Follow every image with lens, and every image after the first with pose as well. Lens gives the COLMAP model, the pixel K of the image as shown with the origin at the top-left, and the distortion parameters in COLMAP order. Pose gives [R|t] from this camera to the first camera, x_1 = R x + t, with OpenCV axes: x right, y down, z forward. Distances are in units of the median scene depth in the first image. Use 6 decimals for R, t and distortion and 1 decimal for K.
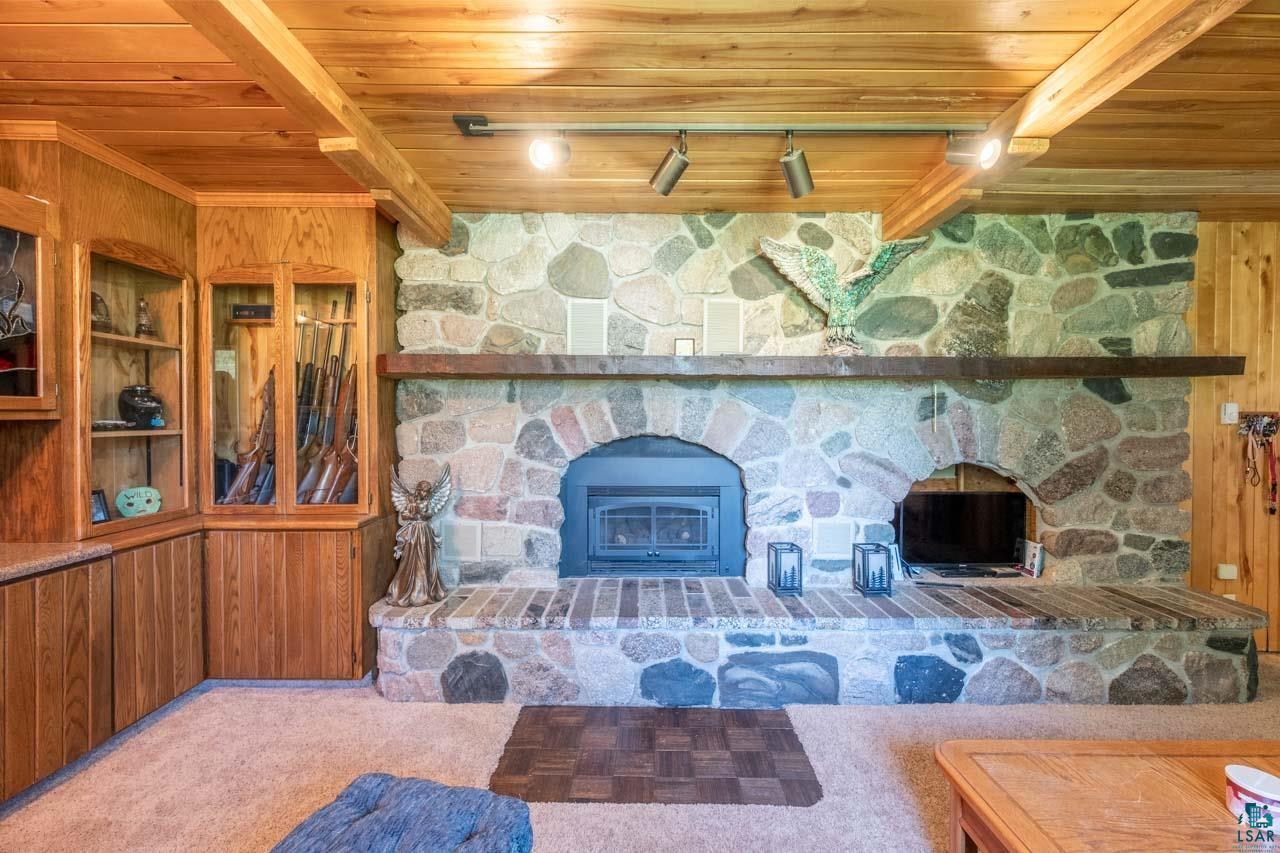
lens RADIAL K [[498.3, 0, 640.0], [0, 498.3, 424.3], [0, 0, 1]] dist [-0.001805, -0.000377]
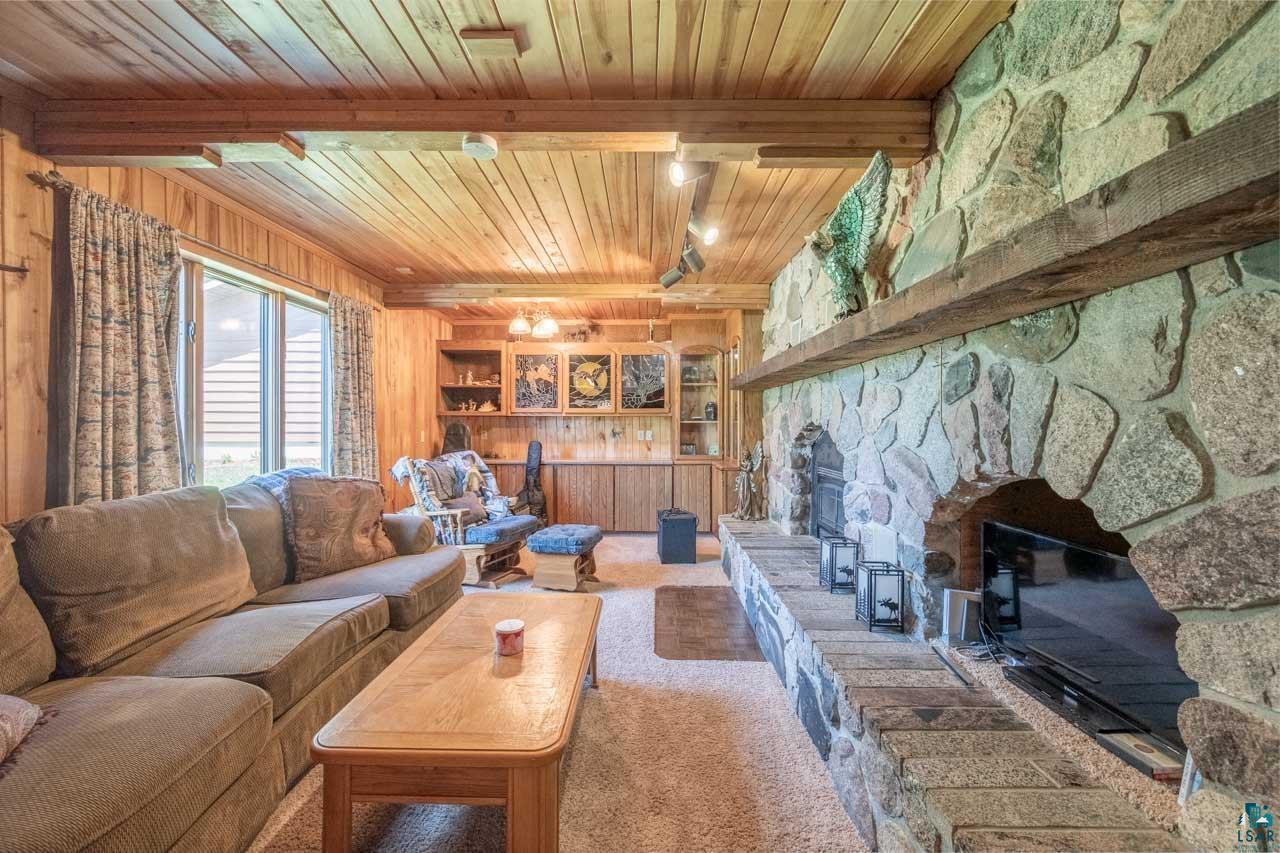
lens RADIAL K [[498.3, 0, 640.0], [0, 498.3, 424.3], [0, 0, 1]] dist [-0.001805, -0.000377]
pose [[-0.014034, 0.000621, -0.999901, 1.263409], [-0.011503, 0.999934, 0.000782, 0.026742], [0.999835, 0.011513, -0.014026, 0.637949]]
